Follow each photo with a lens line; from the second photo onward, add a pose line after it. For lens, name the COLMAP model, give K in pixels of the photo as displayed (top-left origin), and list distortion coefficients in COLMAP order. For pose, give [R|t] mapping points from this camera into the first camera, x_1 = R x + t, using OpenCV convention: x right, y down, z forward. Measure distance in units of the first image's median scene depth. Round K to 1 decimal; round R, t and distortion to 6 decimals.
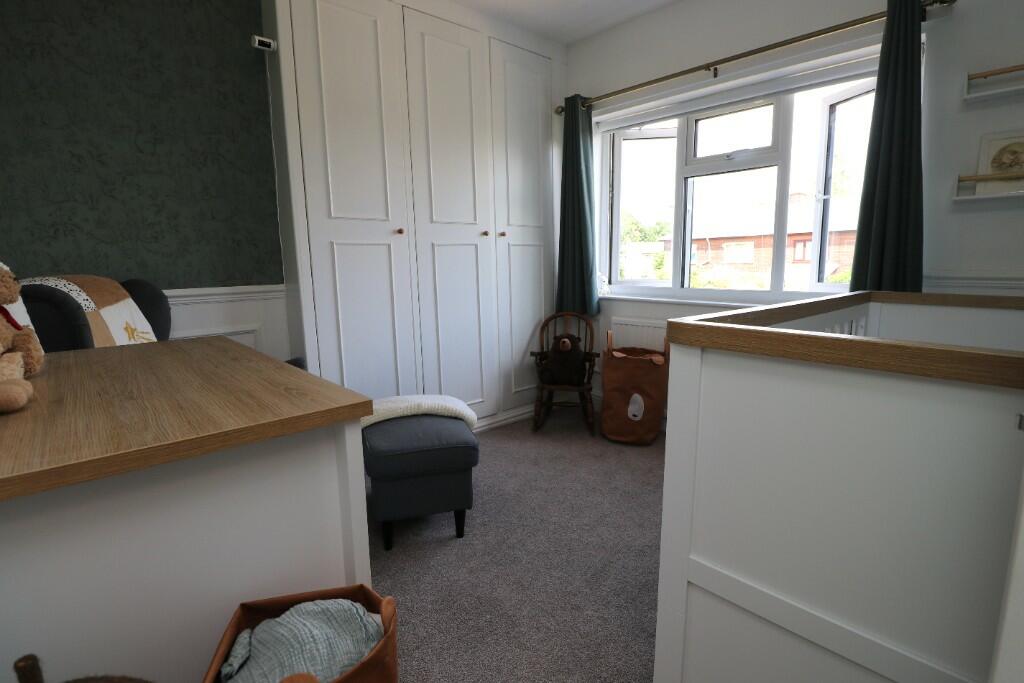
lens RADIAL K [[494.7, 0, 504.5], [0, 494.7, 342.9], [0, 0, 1]] dist [-0.002309, -0.011233]
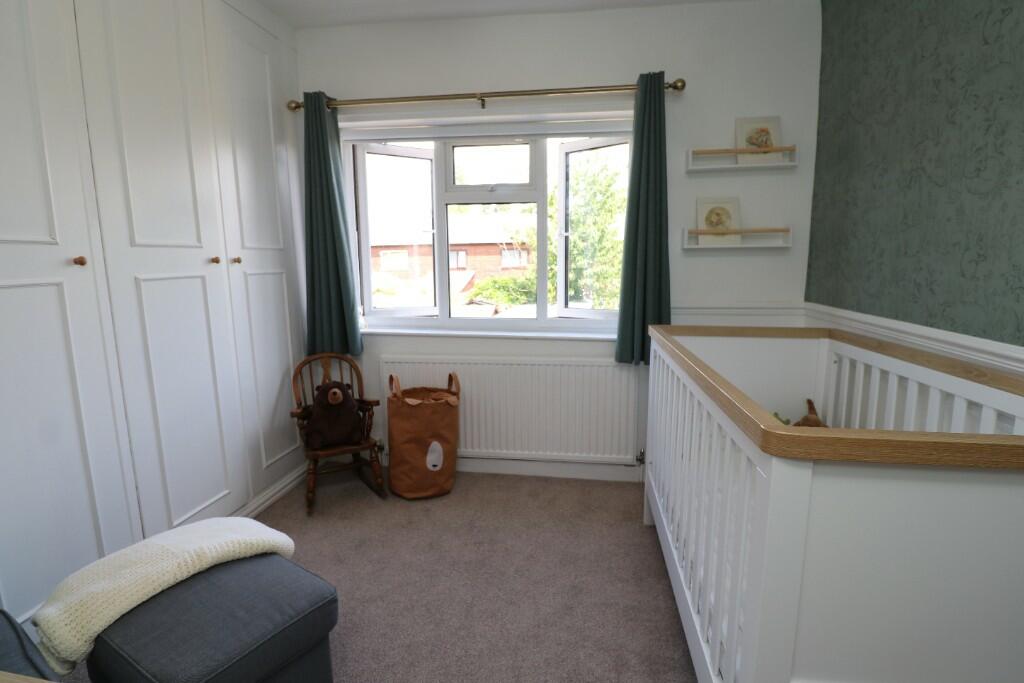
lens RADIAL K [[494.7, 0, 518.1], [0, 494.7, 343.5], [0, 0, 1]] dist [-0.002309, -0.011233]
pose [[0.778369, -0.089525, 0.621392, -0.151545], [0.097674, 0.994997, 0.021002, -0.075302], [-0.620163, 0.044347, 0.783219, 0.181365]]
